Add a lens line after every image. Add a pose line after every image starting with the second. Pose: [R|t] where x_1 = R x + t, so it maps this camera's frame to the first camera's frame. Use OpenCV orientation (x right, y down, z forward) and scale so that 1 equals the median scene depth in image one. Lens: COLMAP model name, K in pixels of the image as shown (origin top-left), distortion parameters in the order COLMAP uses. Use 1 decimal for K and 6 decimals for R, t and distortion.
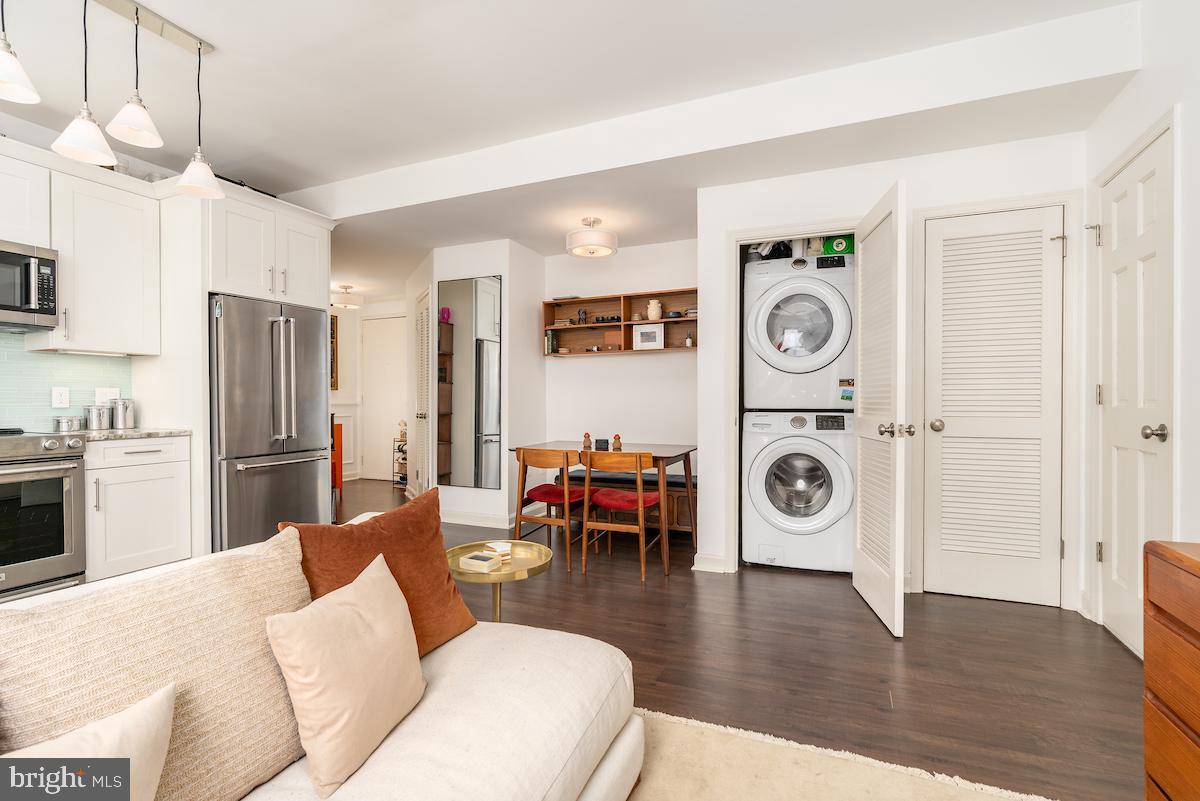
lens RADIAL K [[545.8, 0, 599.2], [0, 545.8, 398.5], [0, 0, 1]] dist [-0.009056, 0.000344]
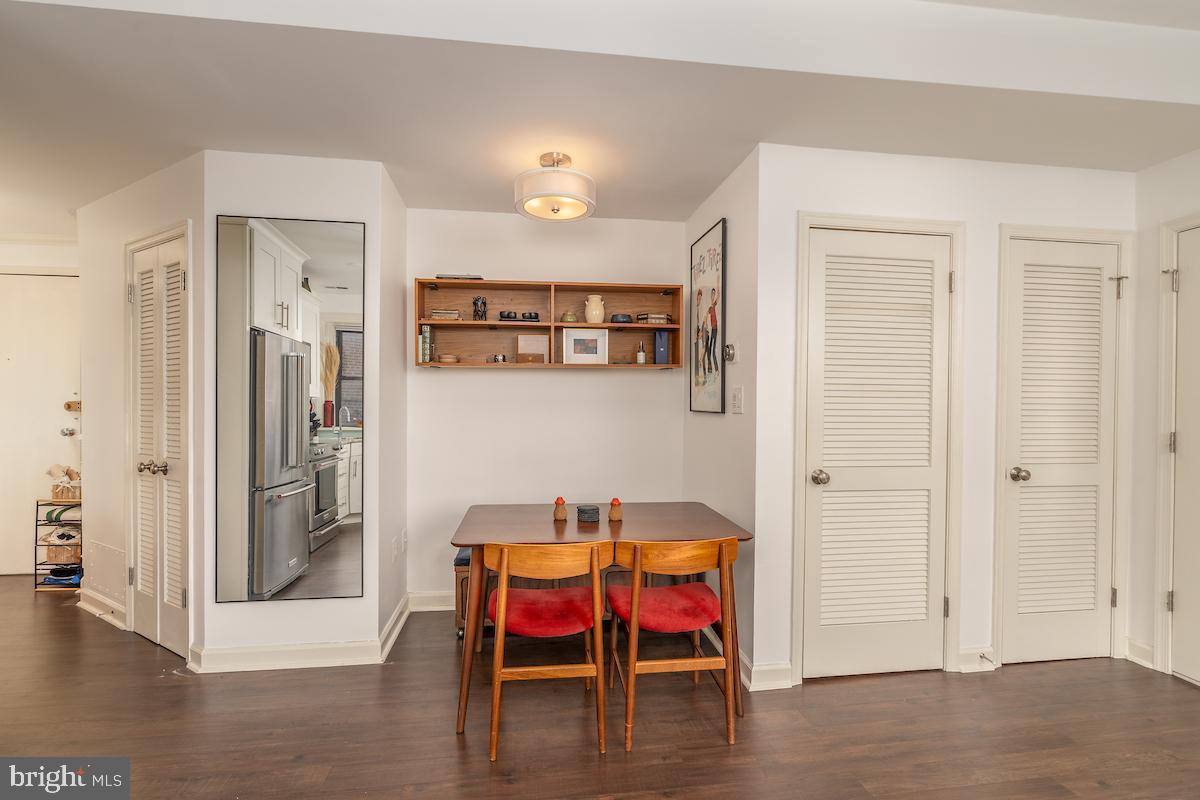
lens RADIAL K [[545.8, 0, 595.1], [0, 545.8, 406.9], [0, 0, 1]] dist [-0.009056, 0.000344]
pose [[0.856407, 0.002890, 0.516294, -0.263130], [-0.007157, 0.999955, 0.006274, -0.038016], [-0.516252, -0.009068, 0.856389, 0.379320]]
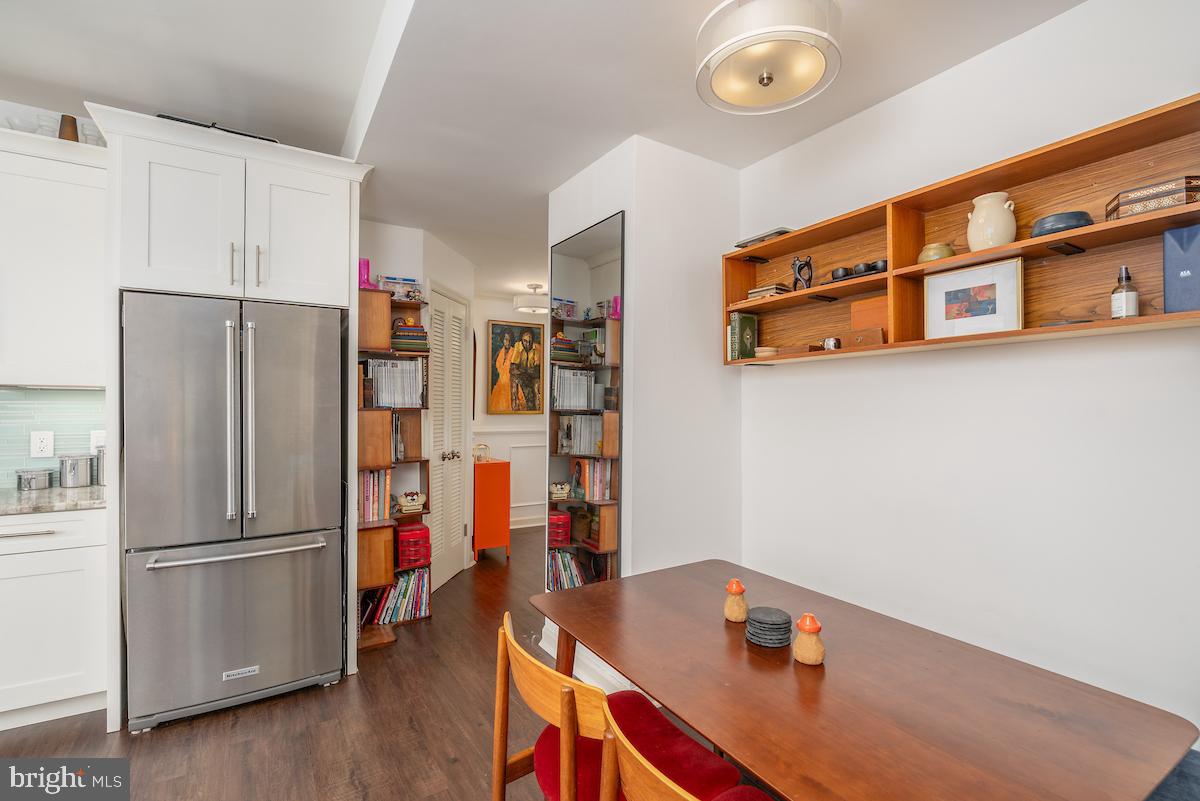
lens RADIAL K [[545.8, 0, 604.0], [0, 545.8, 409.4], [0, 0, 1]] dist [-0.009056, 0.000344]
pose [[0.830995, 0.006638, -0.556241, 0.087651], [-0.004540, 0.999976, 0.005151, -0.042191], [0.556262, -0.001755, 0.831005, 0.561338]]
